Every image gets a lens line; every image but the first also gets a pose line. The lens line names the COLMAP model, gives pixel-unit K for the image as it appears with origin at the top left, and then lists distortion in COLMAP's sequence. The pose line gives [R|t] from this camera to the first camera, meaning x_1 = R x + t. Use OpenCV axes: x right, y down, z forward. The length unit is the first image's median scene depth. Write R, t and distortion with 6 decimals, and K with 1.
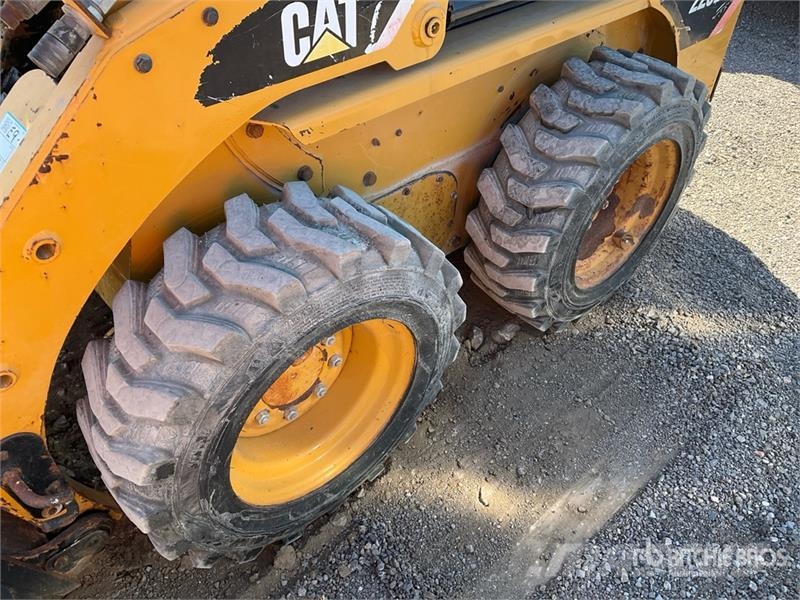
lens RADIAL K [[660.4, 0, 400.0], [0, 660.4, 300.0], [0, 0, 1]] dist [0.071688, -0.136172]
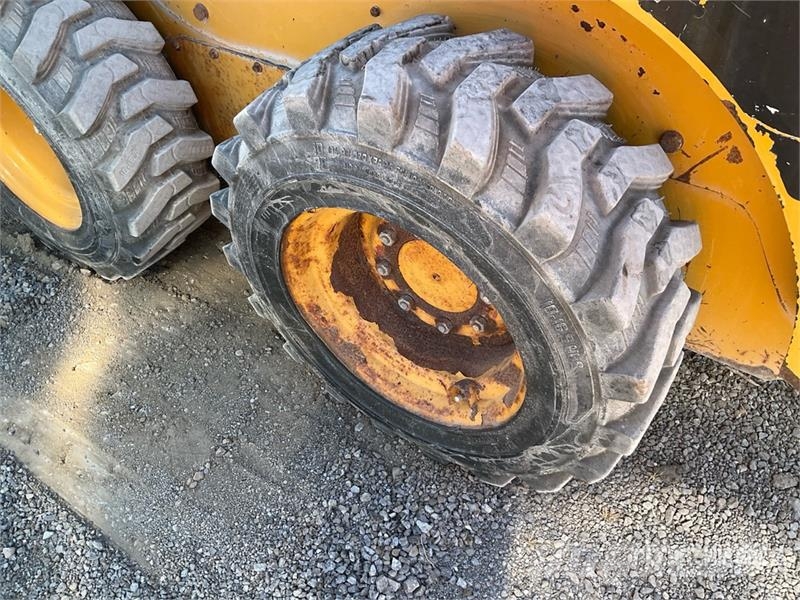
lens RADIAL K [[660.4, 0, 400.0], [0, 660.4, 300.0], [0, 0, 1]] dist [0.071688, -0.136172]
pose [[0.243538, 0.655085, -0.715229, 0.806158], [-0.652454, 0.656286, 0.378936, -0.387027], [0.717630, 0.374369, 0.587243, 0.707390]]
